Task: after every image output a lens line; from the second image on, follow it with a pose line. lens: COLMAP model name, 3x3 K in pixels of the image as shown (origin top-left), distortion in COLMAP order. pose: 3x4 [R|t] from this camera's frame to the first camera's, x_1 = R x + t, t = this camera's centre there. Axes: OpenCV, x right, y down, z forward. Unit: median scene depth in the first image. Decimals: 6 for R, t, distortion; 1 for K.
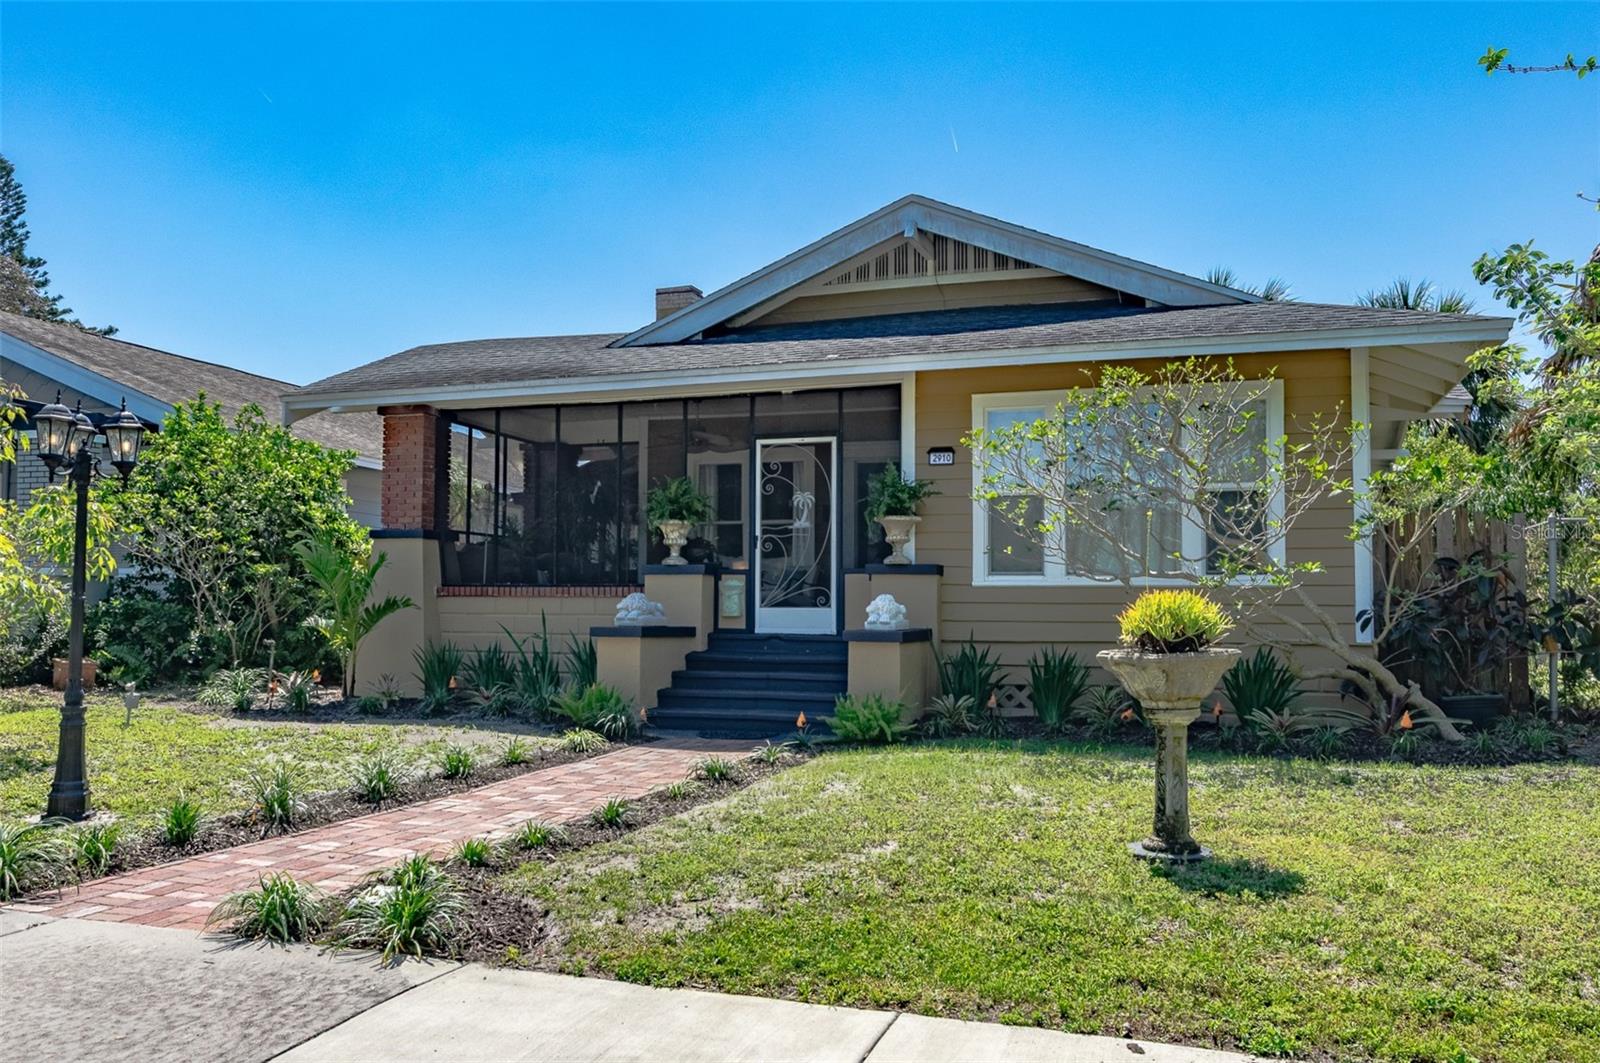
lens RADIAL K [[1219.4, 0, 806.3], [0, 1219.4, 536.5], [0, 0, 1]] dist [0.012305, -0.000326]
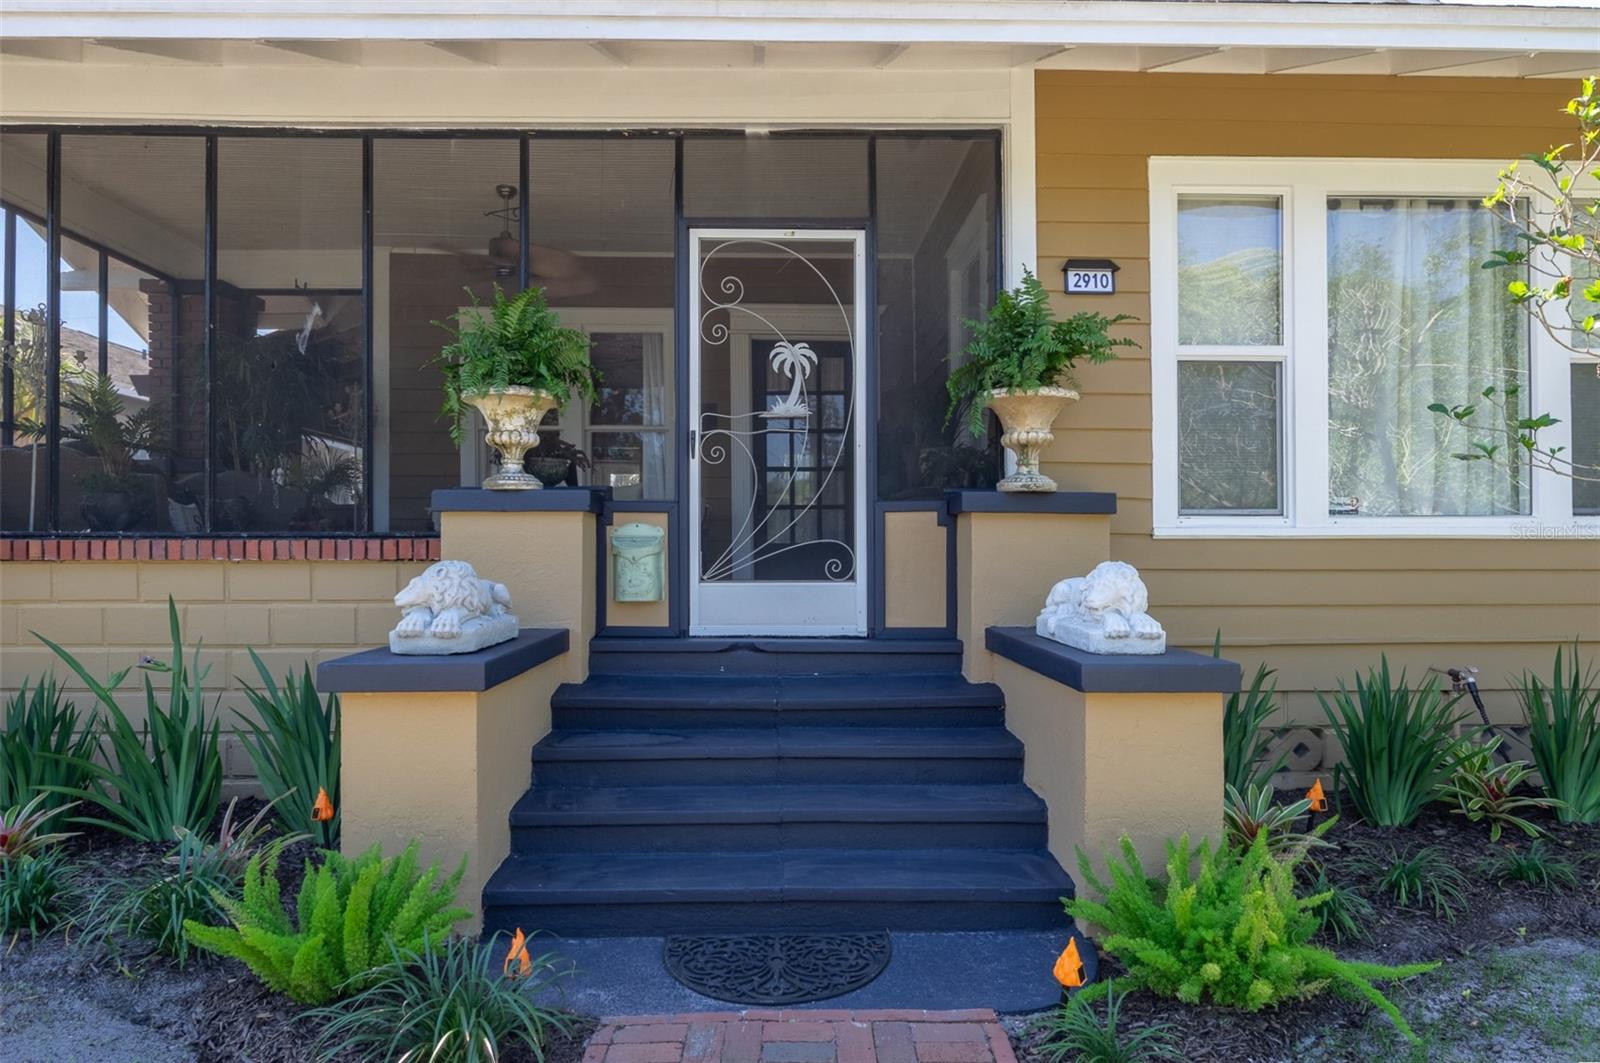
lens RADIAL K [[944.6, 0, 791.1], [0, 944.6, 524.2], [0, 0, 1]] dist [-0.001395, -0.002628]
pose [[0.942665, -0.002012, 0.333735, -0.129335], [-0.013203, 0.998974, 0.043316, 0.019489], [-0.333480, -0.045238, 0.941671, 0.649999]]
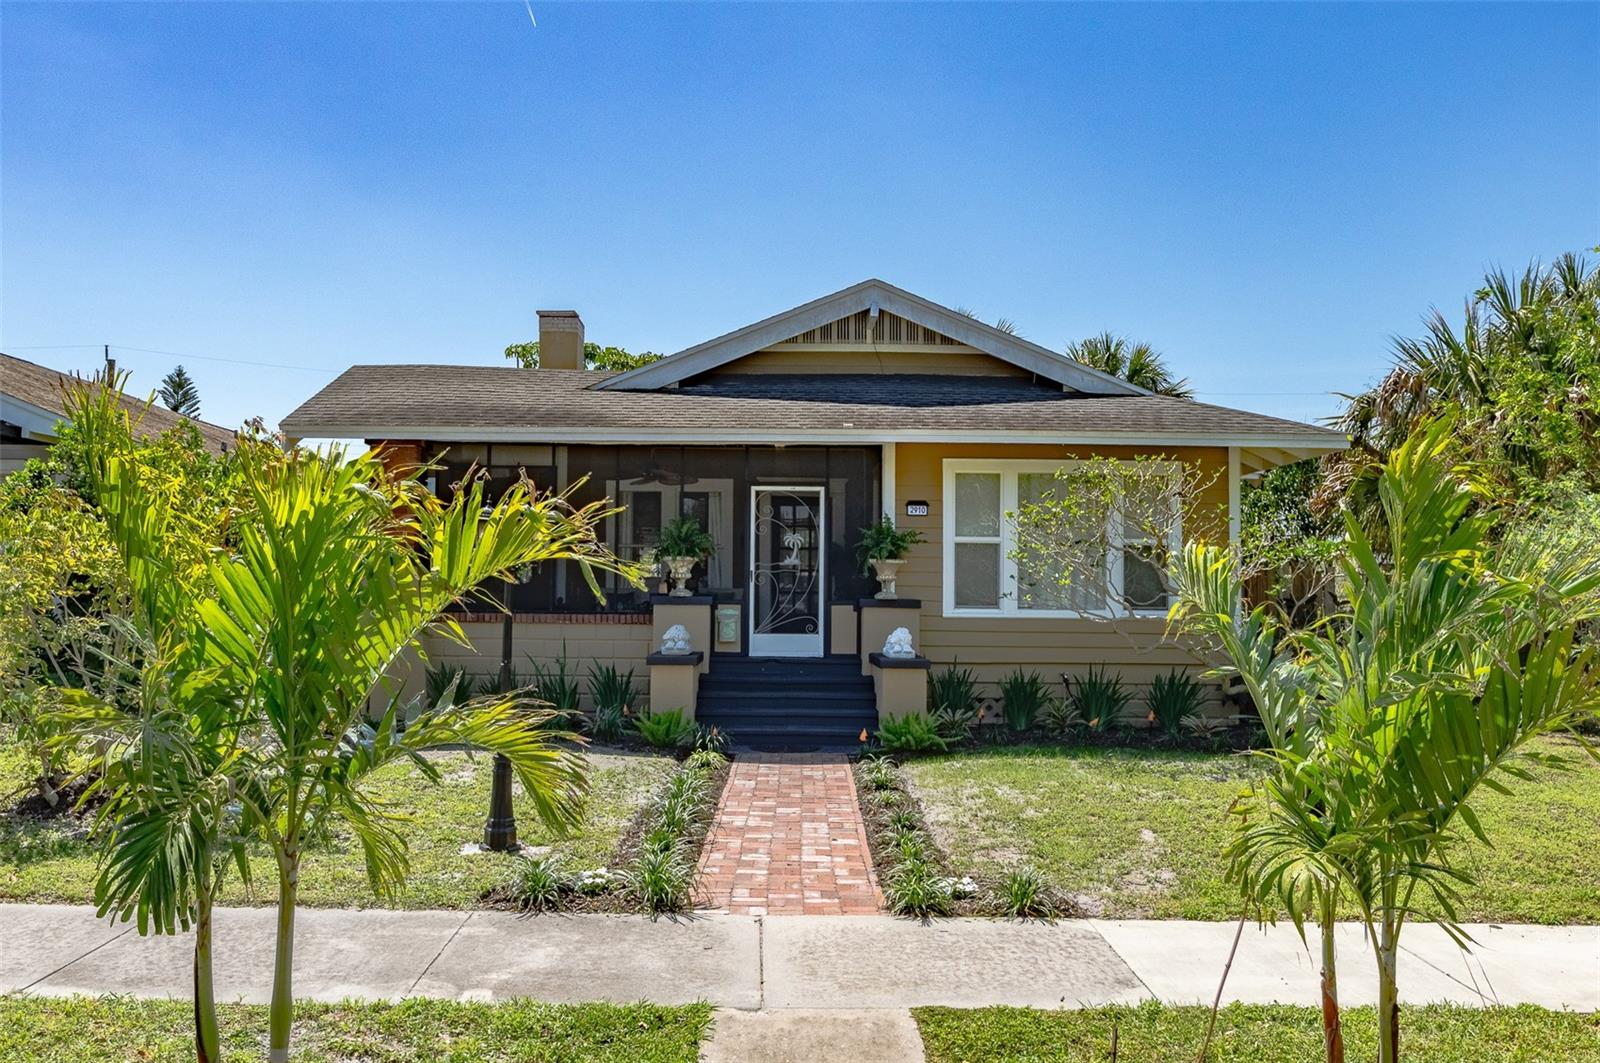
lens RADIAL K [[1286.3, 0, 797.9], [0, 1286.3, 531.1], [0, 0, 1]] dist [0.005983, 0.001851]
pose [[0.943499, 0.017244, 0.330926, -0.405242], [-0.023905, 0.999585, 0.016069, -0.059072], [-0.330511, -0.023072, 0.943520, -0.151510]]
